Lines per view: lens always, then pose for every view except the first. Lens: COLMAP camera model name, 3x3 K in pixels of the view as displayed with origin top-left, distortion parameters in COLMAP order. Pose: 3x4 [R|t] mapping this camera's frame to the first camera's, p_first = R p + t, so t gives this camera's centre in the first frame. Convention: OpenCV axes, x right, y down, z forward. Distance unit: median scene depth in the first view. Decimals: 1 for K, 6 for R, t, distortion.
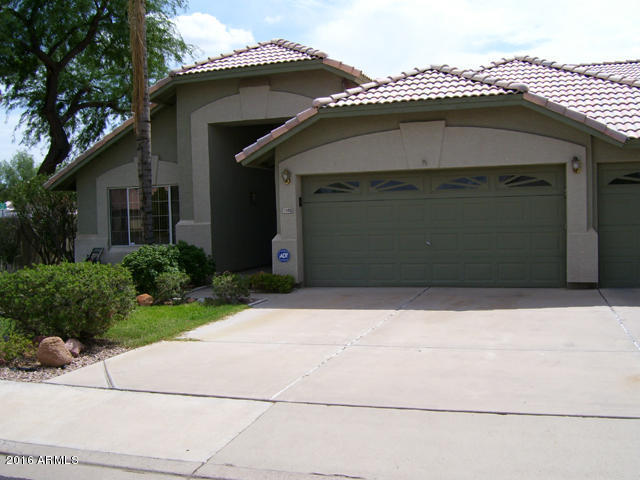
lens RADIAL K [[701.8, 0, 342.2], [0, 701.8, 242.1], [0, 0, 1]] dist [-0.184406, 0.151163]
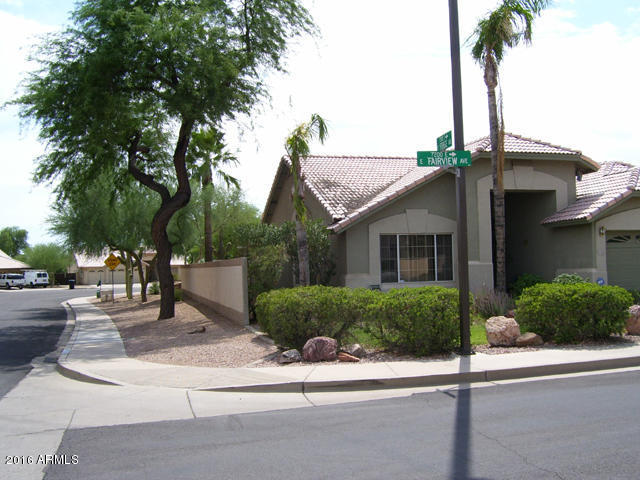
lens RADIAL K [[701.8, 0, 342.2], [0, 701.8, 242.1], [0, 0, 1]] dist [-0.184406, 0.151163]
pose [[0.825974, 0.026140, 0.563102, -1.466564], [0.023733, 0.996426, -0.081068, 0.042043], [-0.563209, 0.080325, 0.822401, 0.075780]]
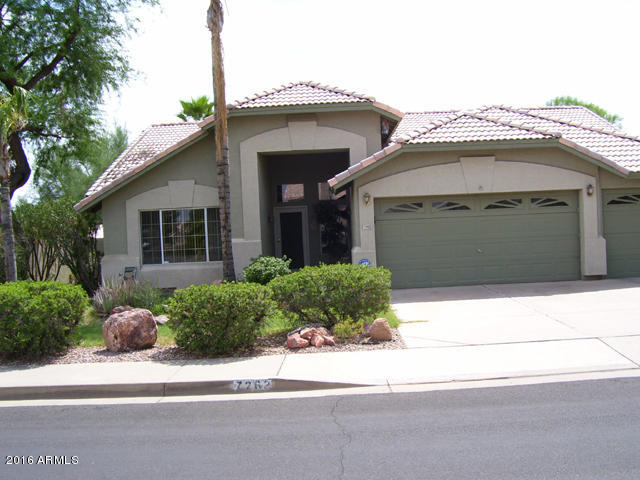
lens RADIAL K [[701.8, 0, 342.2], [0, 701.8, 242.1], [0, 0, 1]] dist [-0.184406, 0.151163]
pose [[0.949854, -0.018268, 0.312161, -0.517973], [0.030402, 0.998958, -0.034048, 0.021879], [-0.311214, 0.041831, 0.949419, -0.141868]]
